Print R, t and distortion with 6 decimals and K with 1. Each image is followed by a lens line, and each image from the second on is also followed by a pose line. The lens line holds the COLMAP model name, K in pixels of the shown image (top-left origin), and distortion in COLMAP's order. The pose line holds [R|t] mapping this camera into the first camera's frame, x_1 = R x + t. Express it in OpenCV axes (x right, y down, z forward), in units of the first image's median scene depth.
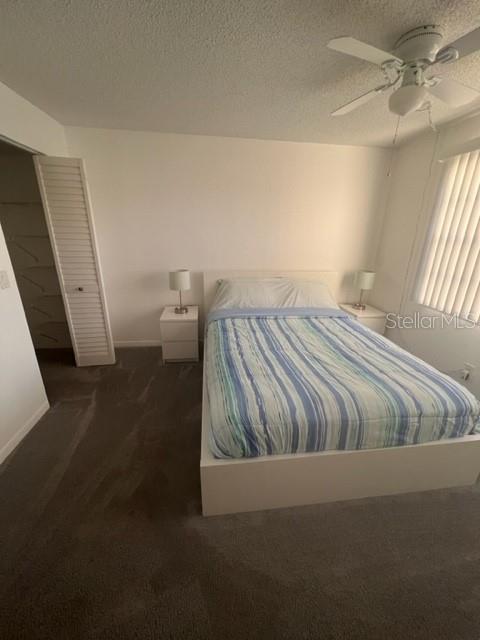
lens RADIAL K [[255.4, 0, 241.2], [0, 255.4, 319.0], [0, 0, 1]] dist [-0.003738, 0.000451]
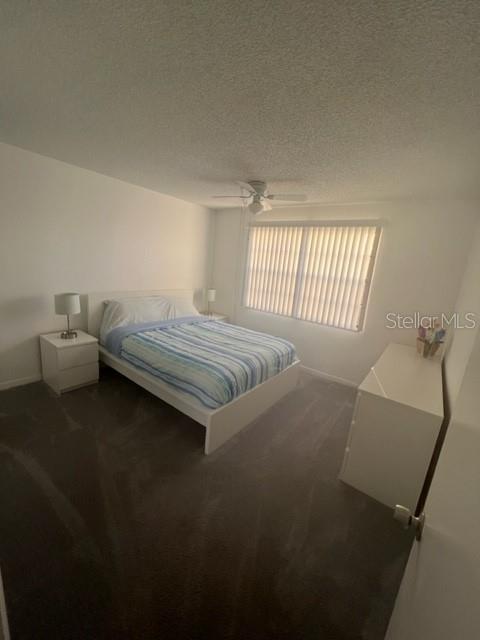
lens RADIAL K [[257.2, 0, 238.5], [0, 257.2, 319.3], [0, 0, 1]] dist [0.001539, 0.000118]
pose [[0.693413, -0.114181, 0.711436, -0.564680], [0.160663, 0.987008, 0.001816, 0.008856], [-0.702400, 0.113042, 0.702749, -0.152799]]
